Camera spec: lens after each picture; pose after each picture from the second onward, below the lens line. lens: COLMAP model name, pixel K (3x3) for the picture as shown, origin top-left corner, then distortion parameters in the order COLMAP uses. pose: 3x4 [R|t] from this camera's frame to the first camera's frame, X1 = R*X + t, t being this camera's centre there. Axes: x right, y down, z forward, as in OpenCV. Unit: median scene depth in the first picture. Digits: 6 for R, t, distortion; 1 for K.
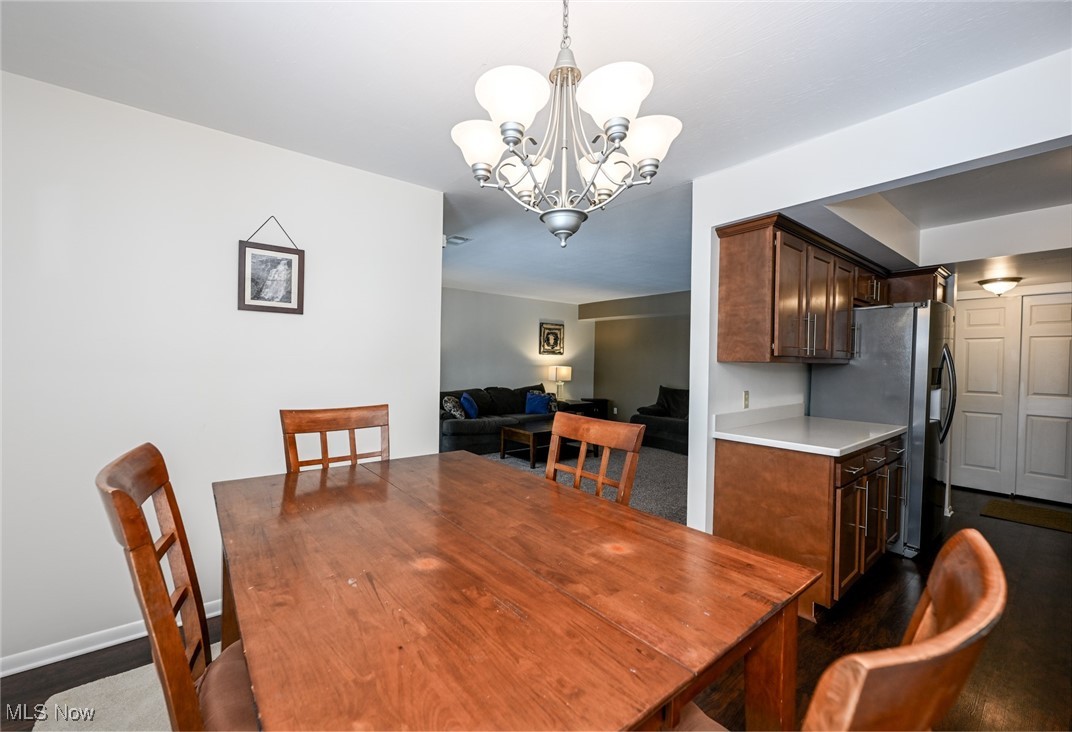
lens RADIAL K [[437.3, 0, 522.2], [0, 437.3, 370.3], [0, 0, 1]] dist [0.001319, 0.000443]
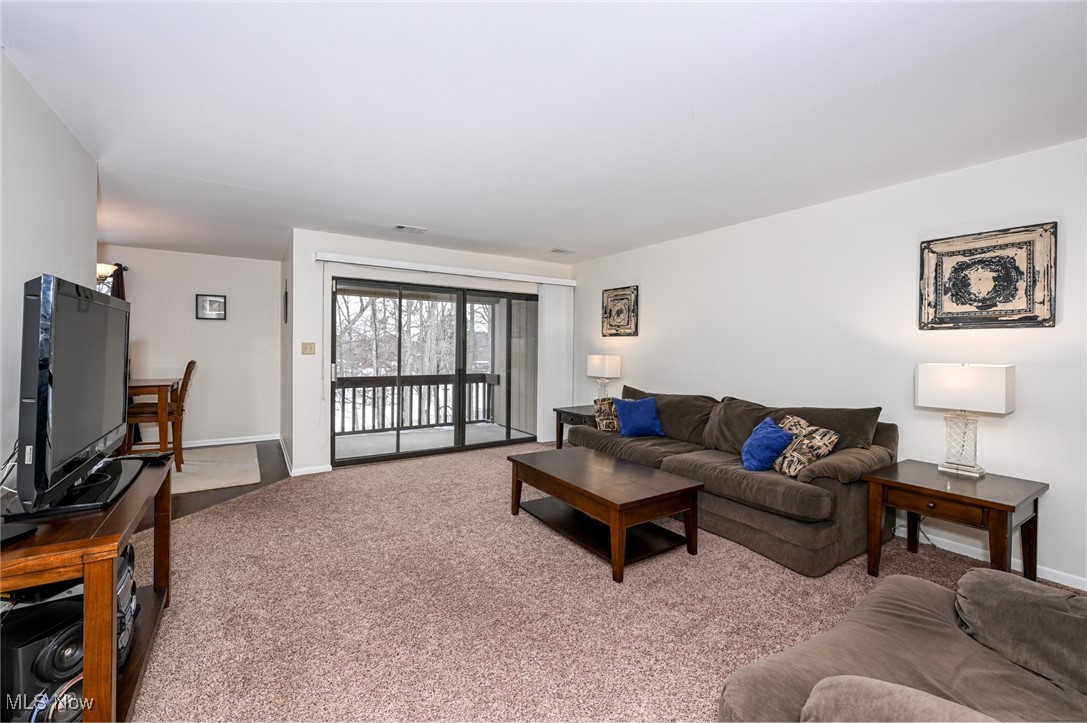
lens RADIAL K [[443.3, 0, 525.8], [0, 443.3, 347.6], [0, 0, 1]] dist [-0.002291, 0.000383]
pose [[-0.100986, -0.013529, -0.994796, 0.472134], [-0.030388, 0.999483, -0.010508, -0.008199], [0.994424, 0.029169, -0.101344, 0.768019]]
